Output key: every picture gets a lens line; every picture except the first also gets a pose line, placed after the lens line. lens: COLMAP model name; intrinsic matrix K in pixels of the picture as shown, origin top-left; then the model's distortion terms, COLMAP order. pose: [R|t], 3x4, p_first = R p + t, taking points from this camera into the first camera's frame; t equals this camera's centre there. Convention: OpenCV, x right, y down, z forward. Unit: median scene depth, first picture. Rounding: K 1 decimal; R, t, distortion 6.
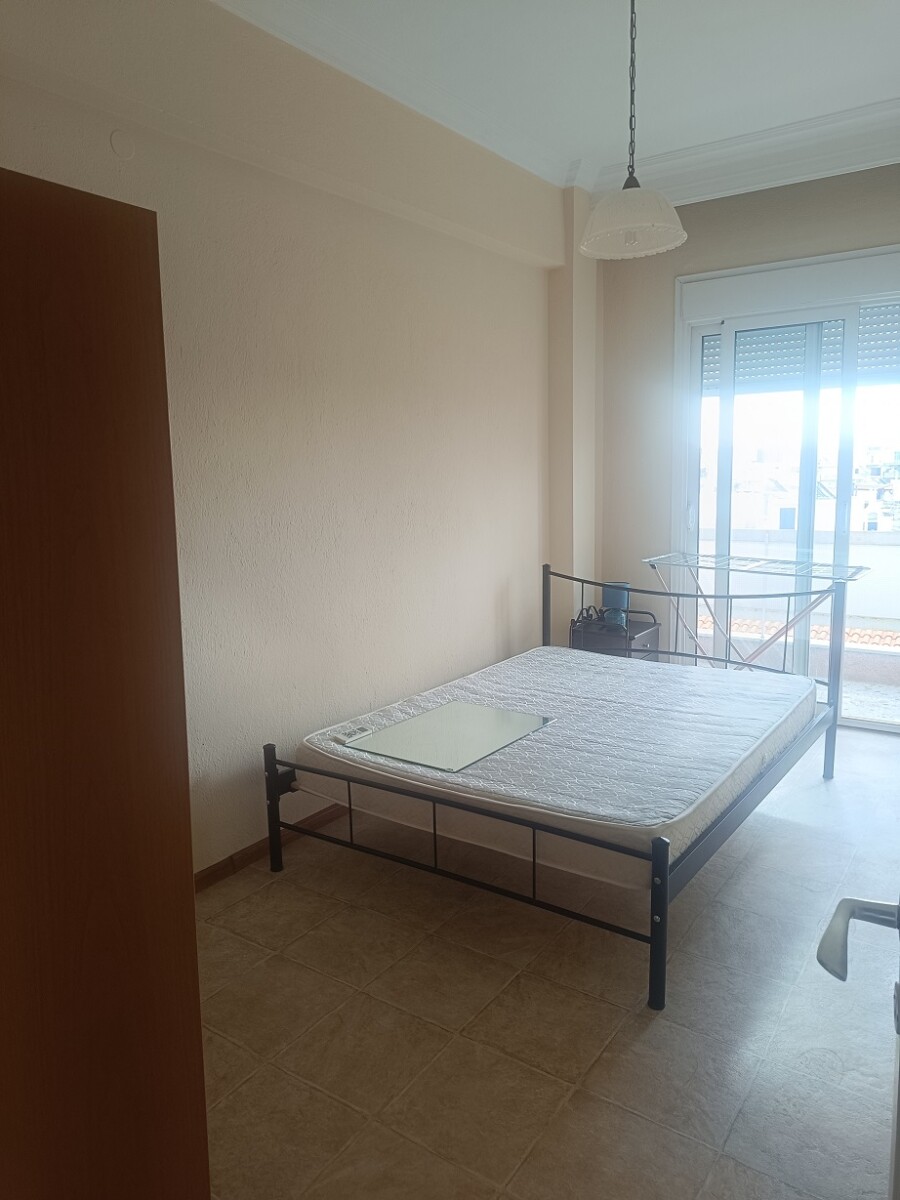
lens RADIAL K [[822.7, 0, 448.9], [0, 822.7, 606.5], [0, 0, 1]] dist [0.023772, -0.025537]
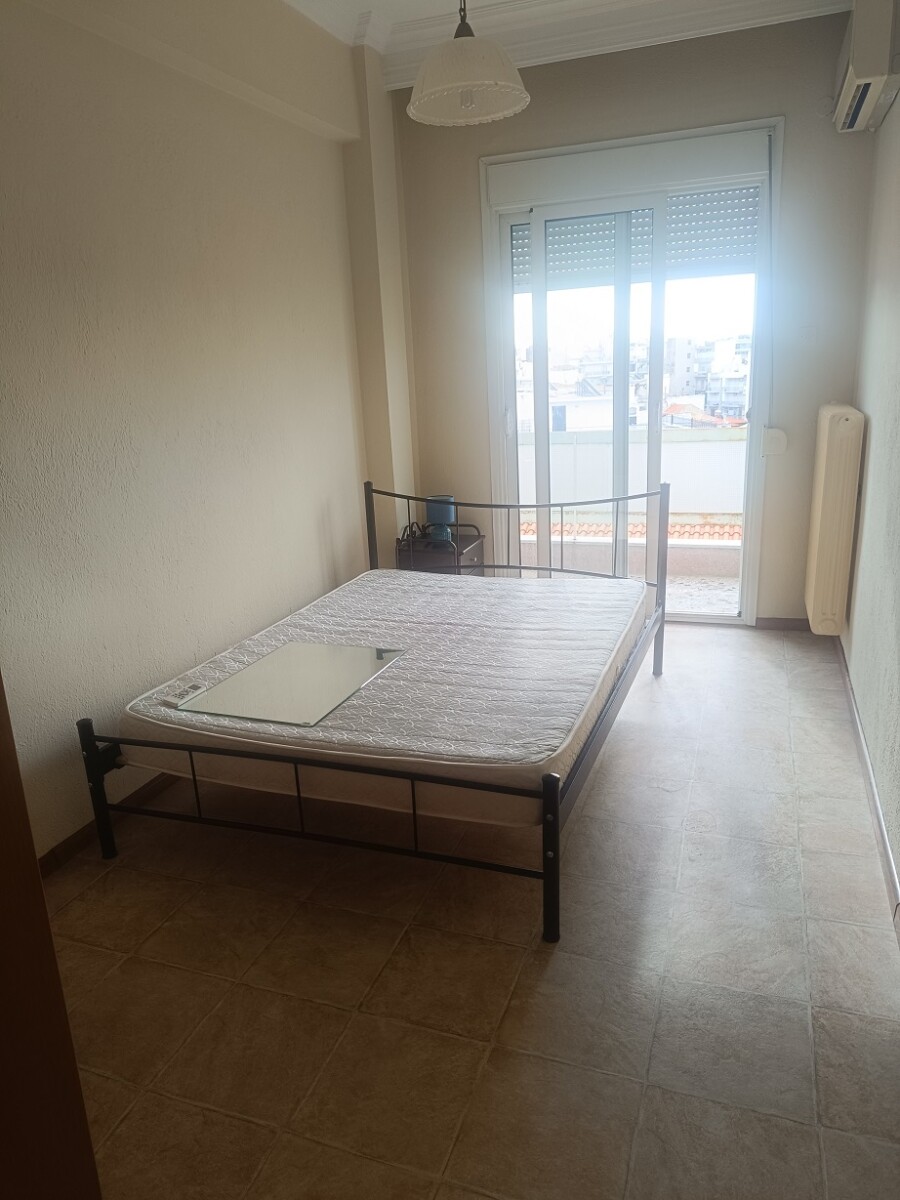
lens RADIAL K [[822.7, 0, 434.5], [0, 822.7, 614.3], [0, 0, 1]] dist [0.023772, -0.025537]
pose [[0.968304, -0.098356, 0.229595, -0.060169], [0.070451, 0.989431, 0.126737, -0.025743], [-0.239634, -0.106545, 0.964999, 0.113488]]
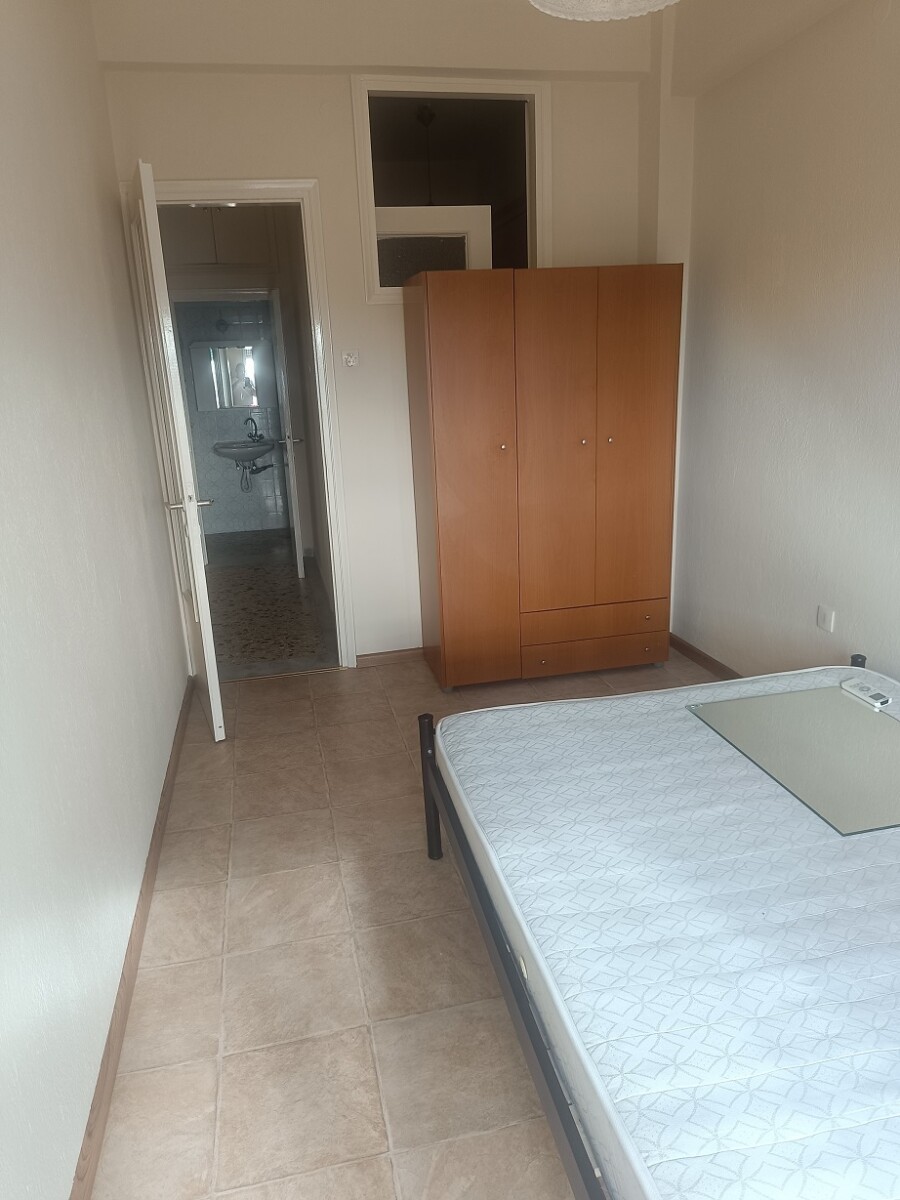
lens RADIAL K [[822.7, 0, 460.4], [0, 822.7, 589.7], [0, 0, 1]] dist [0.023772, -0.025537]
pose [[-0.659916, 0.253347, -0.707337, 0.385509], [-0.056198, 0.922154, 0.382719, -0.228146], [0.749234, 0.292314, -0.594307, 1.221584]]
